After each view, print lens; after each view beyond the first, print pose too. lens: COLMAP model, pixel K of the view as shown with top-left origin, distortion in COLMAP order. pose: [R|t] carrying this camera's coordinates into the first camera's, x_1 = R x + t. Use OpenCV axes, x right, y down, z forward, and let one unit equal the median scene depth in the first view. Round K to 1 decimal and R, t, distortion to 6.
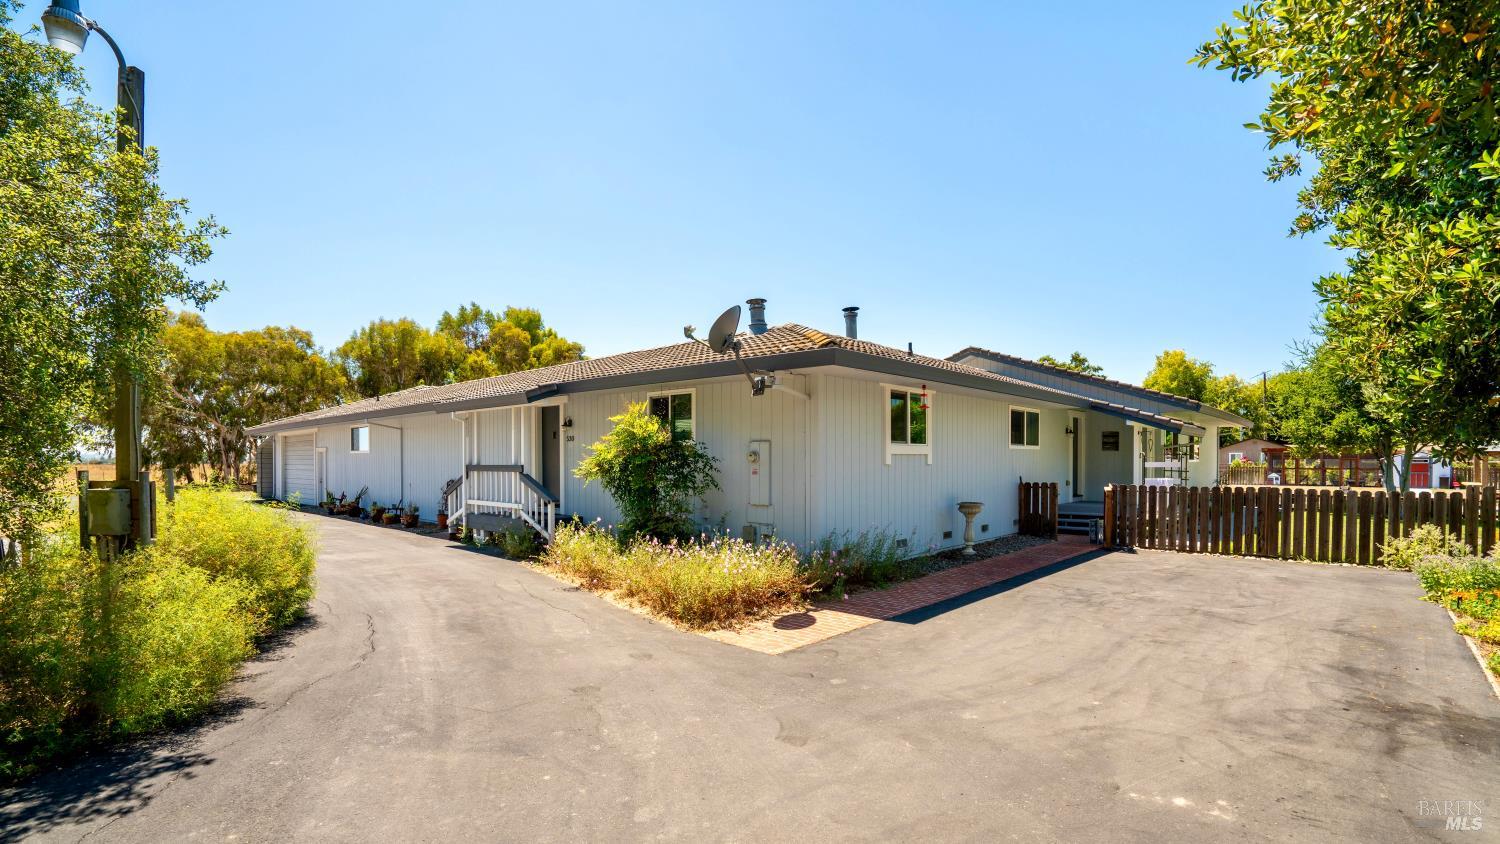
lens RADIAL K [[703.4, 0, 744.1], [0, 703.4, 474.7], [0, 0, 1]] dist [-0.002246, 0.000534]
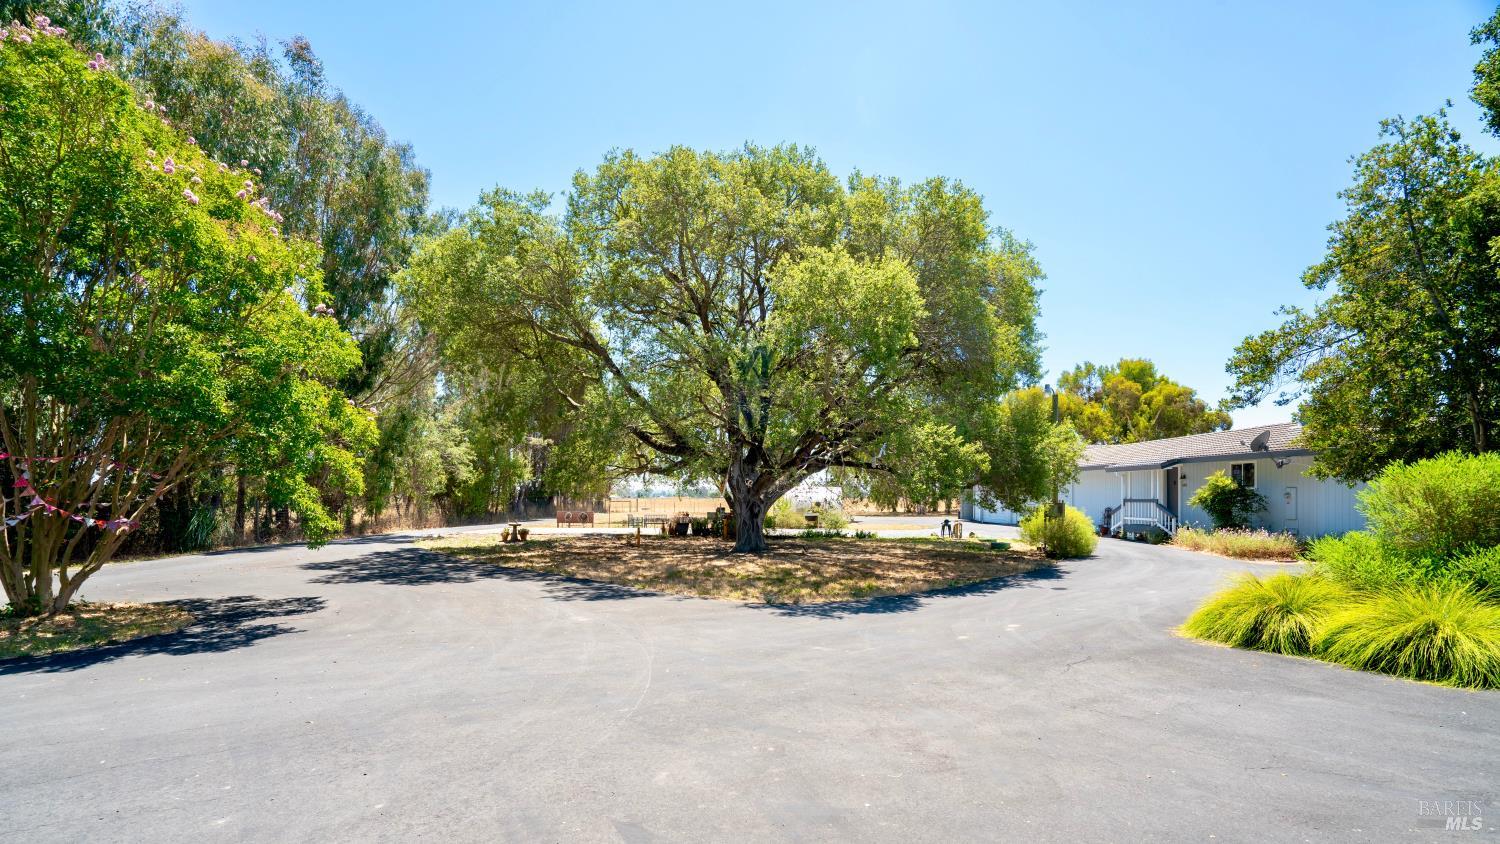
lens RADIAL K [[700.5, 0, 771.3], [0, 700.5, 502.1], [0, 0, 1]] dist [-0.002084, -0.000378]
pose [[0.718909, 0.009278, -0.695042, 0.157615], [-0.017618, 0.999833, -0.004876, 0.013346], [0.694881, 0.015750, 0.718953, -0.673842]]
